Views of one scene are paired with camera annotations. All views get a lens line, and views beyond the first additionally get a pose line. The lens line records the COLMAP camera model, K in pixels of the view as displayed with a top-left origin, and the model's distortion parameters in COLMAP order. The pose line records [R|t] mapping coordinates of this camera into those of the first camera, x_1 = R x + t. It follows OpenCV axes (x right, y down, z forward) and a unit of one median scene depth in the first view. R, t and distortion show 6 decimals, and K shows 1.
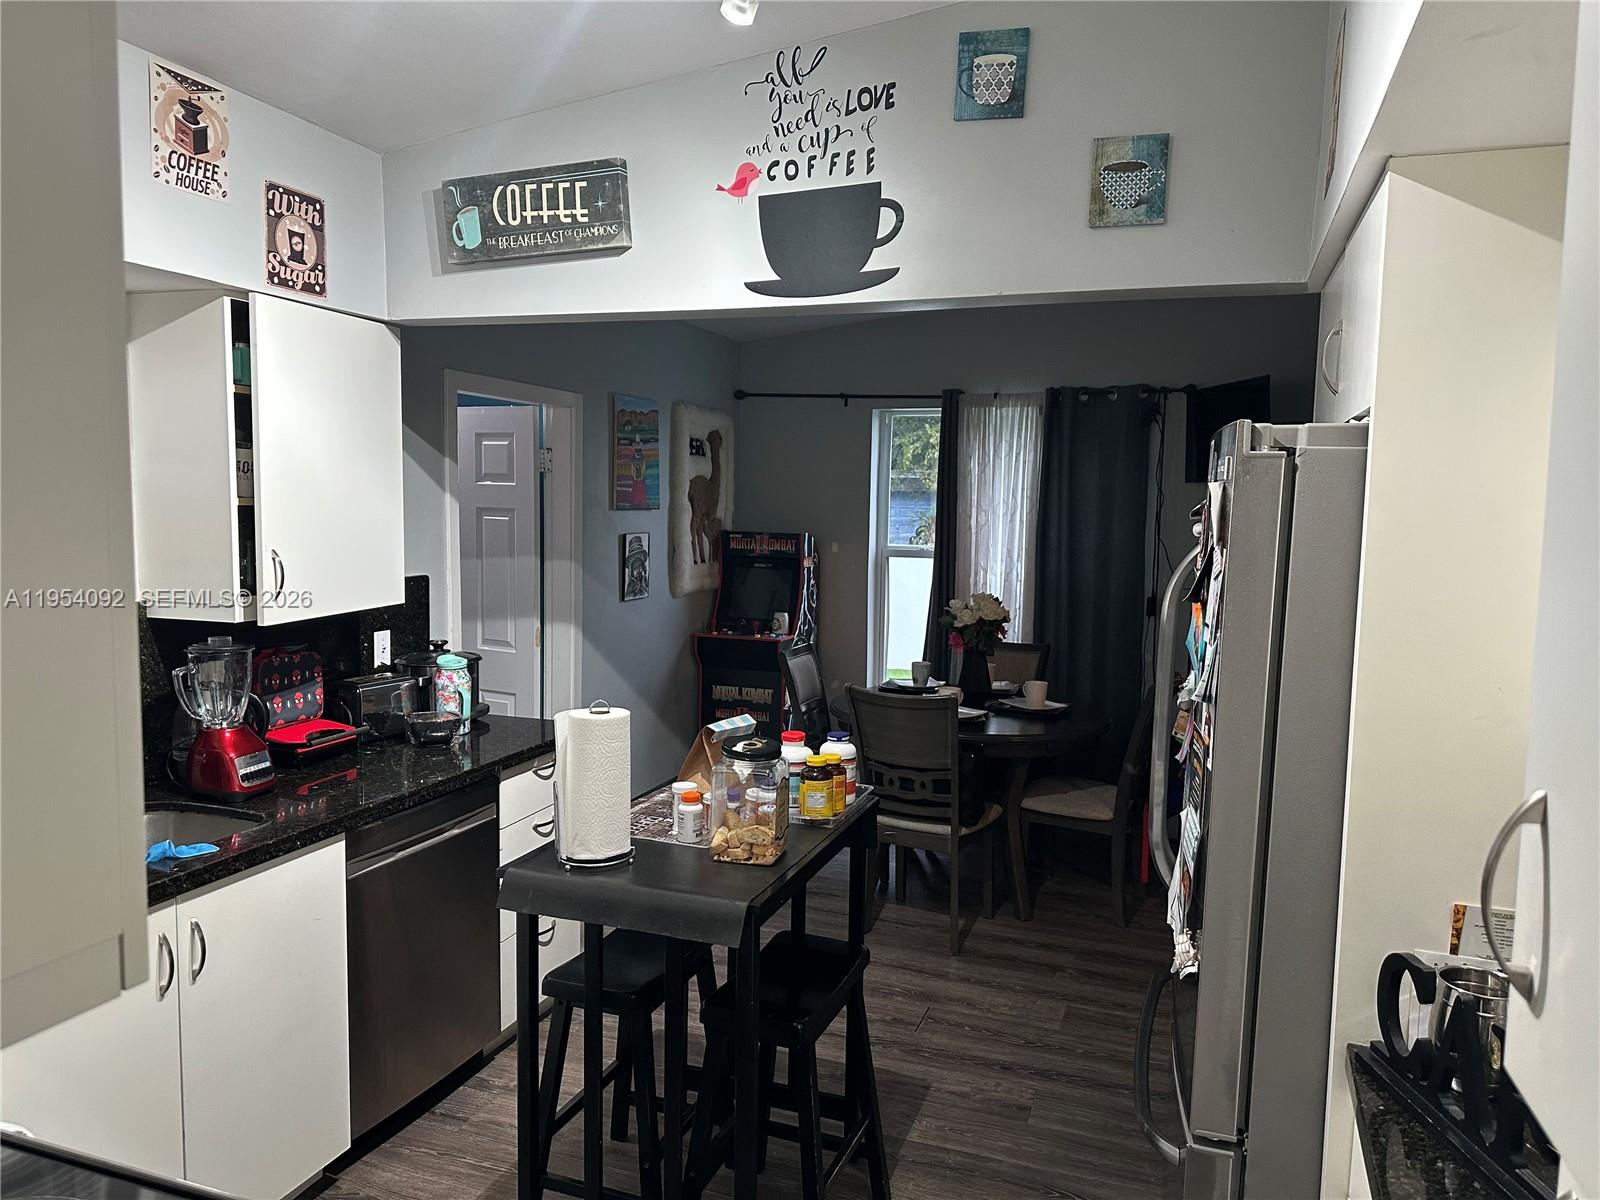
lens RADIAL K [[1125.2, 0, 810.8], [0, 1125.2, 586.7], [0, 0, 1]] dist [0.114062, -0.187781]
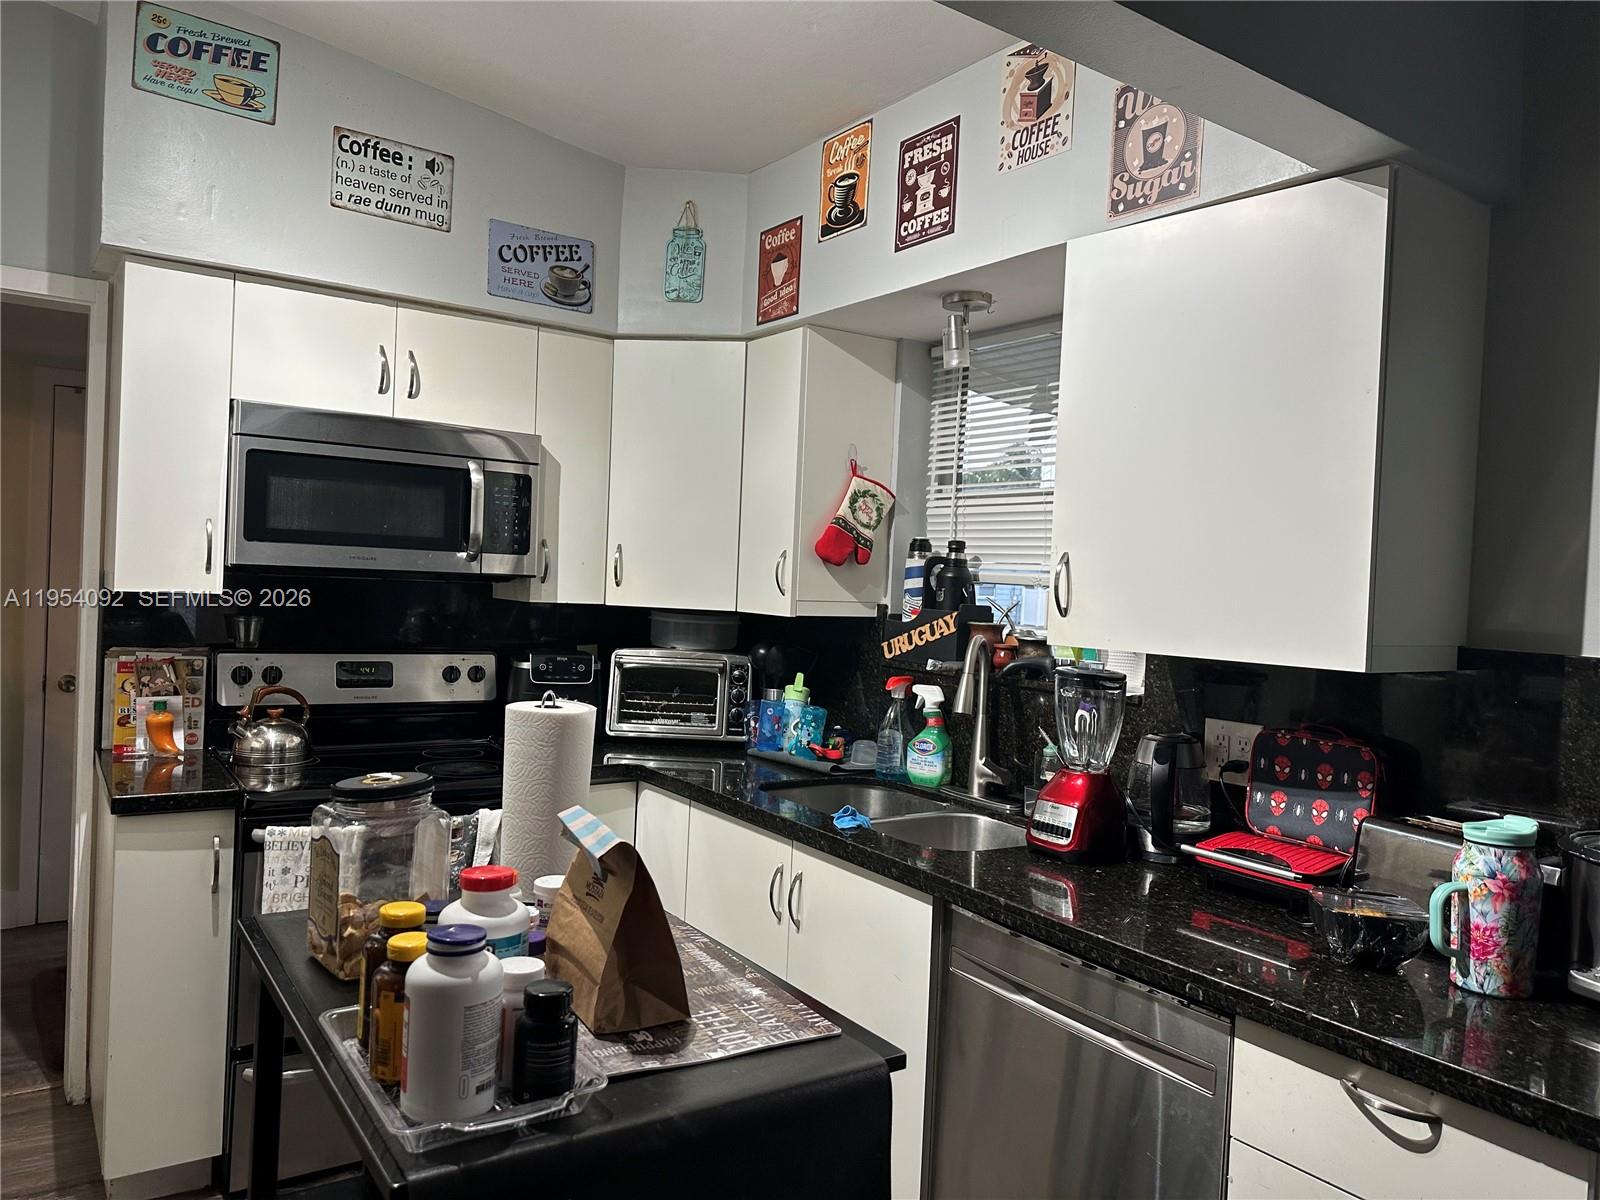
lens RADIAL K [[1125.2, 0, 810.8], [0, 1125.2, 586.7], [0, 0, 1]] dist [0.114062, -0.187781]
pose [[-0.585475, -0.042234, -0.809589, 0.272056], [-0.127614, 0.990993, 0.040590, -0.016478], [0.800583, 0.127079, -0.585592, 1.307323]]
